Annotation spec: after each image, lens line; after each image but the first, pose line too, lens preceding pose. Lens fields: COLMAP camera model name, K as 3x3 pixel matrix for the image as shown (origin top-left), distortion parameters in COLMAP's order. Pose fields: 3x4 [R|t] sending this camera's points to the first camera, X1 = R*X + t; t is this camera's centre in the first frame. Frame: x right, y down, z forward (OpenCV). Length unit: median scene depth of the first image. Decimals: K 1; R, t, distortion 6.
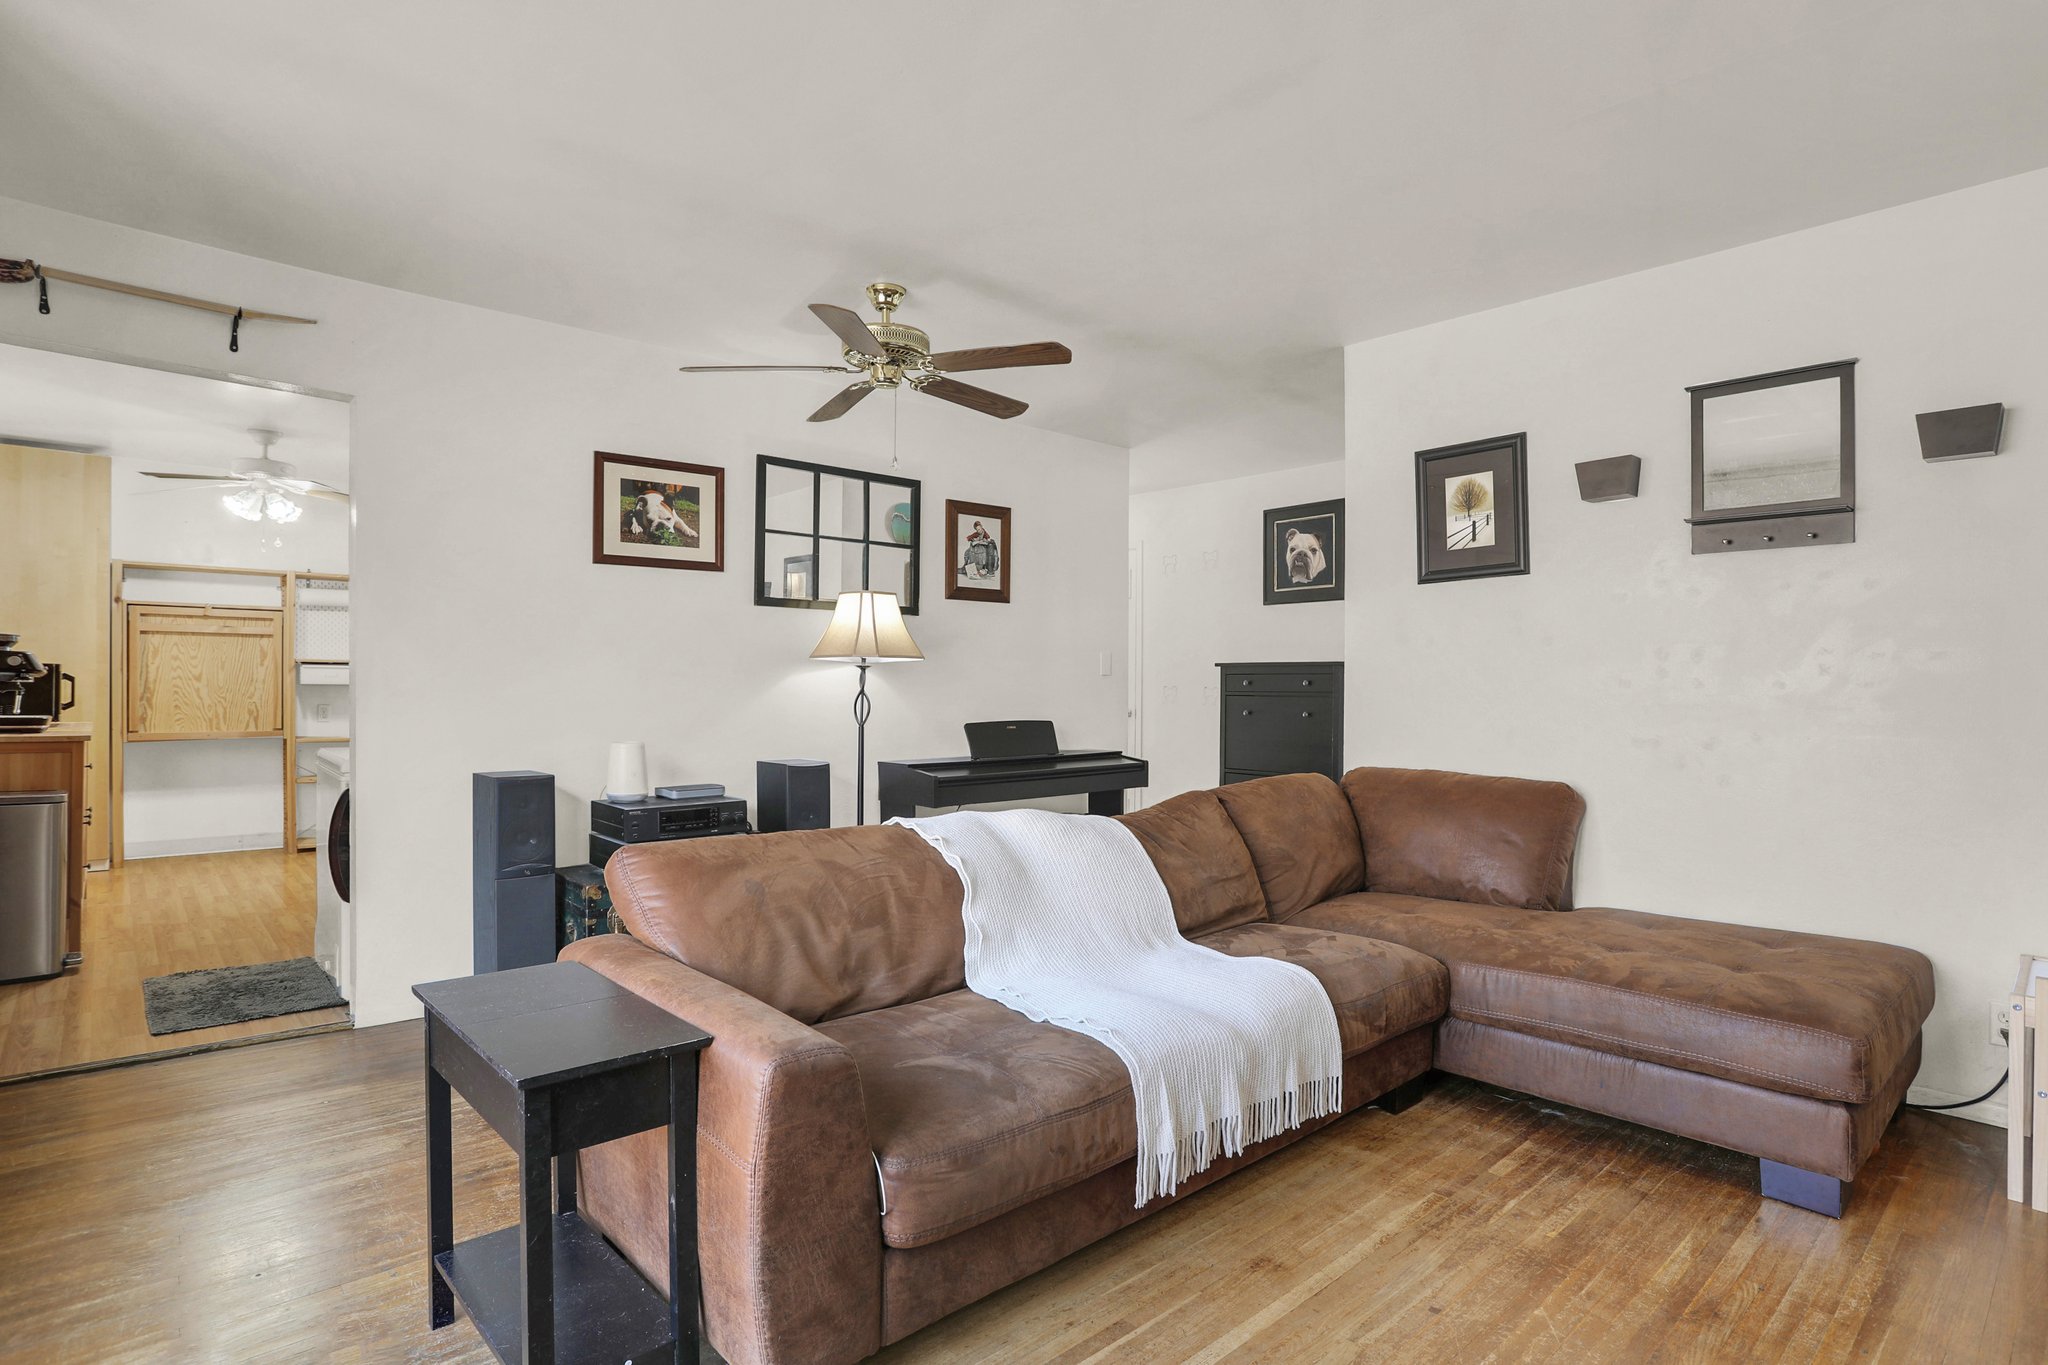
lens RADIAL K [[1088.8, 0, 1026.7], [0, 1088.8, 672.2], [0, 0, 1]] dist [-0.024773, 0.000847]
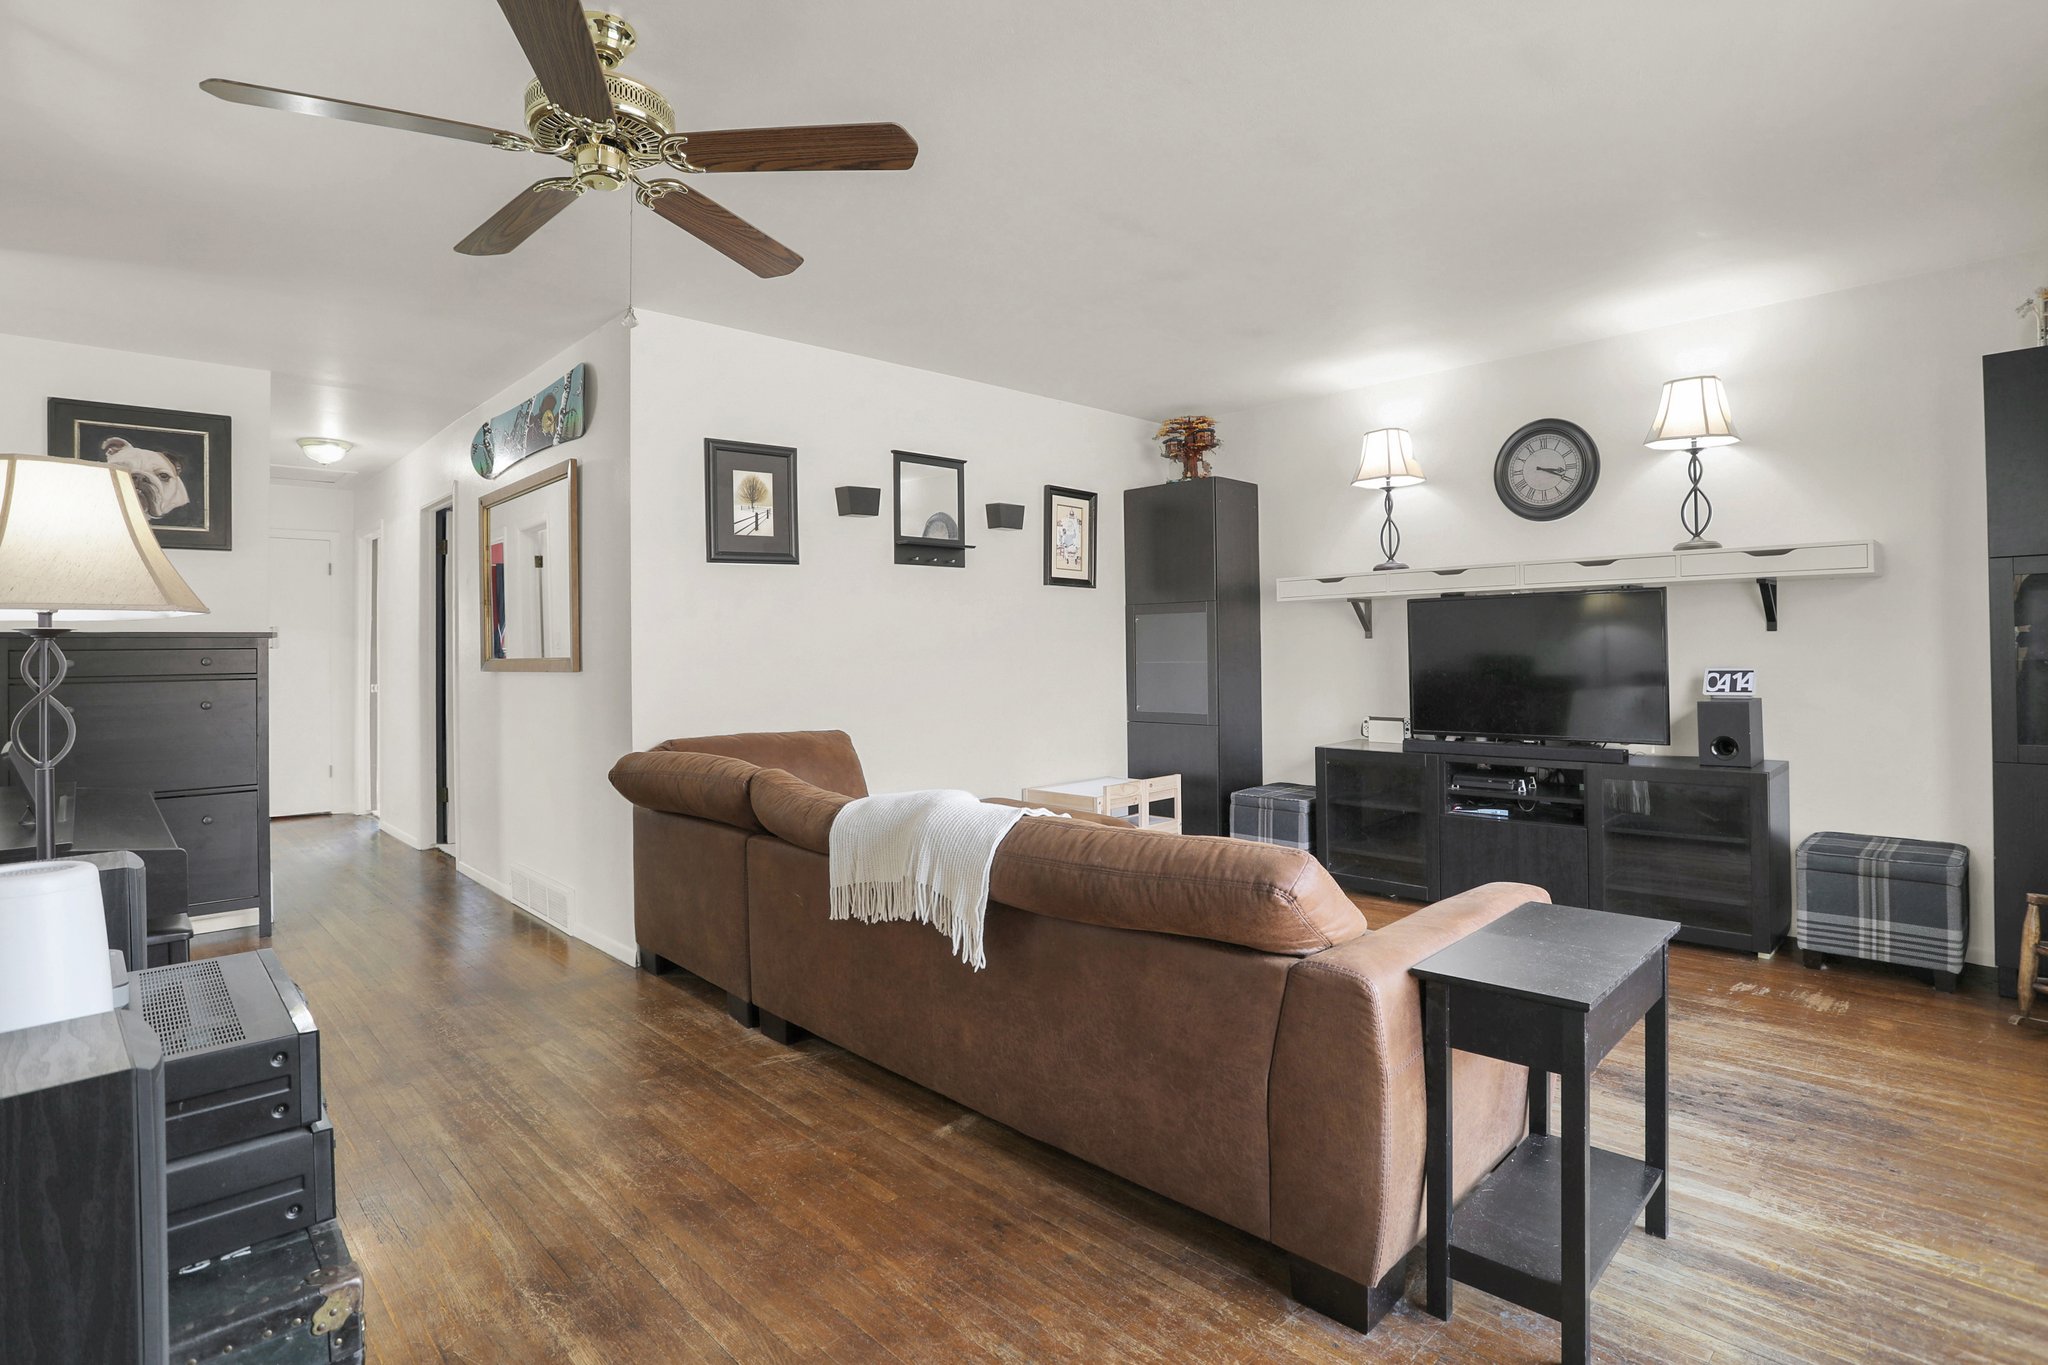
lens RADIAL K [[1006.3, 0, 1029.7], [0, 1006.3, 664.8], [0, 0, 1]] dist [-0.018001, 0.000689]
pose [[-0.006267, -0.017946, 0.999819, -0.738554], [0.001519, 0.999838, 0.017956, 0.003745], [-0.999979, 0.001632, -0.006239, 0.800643]]
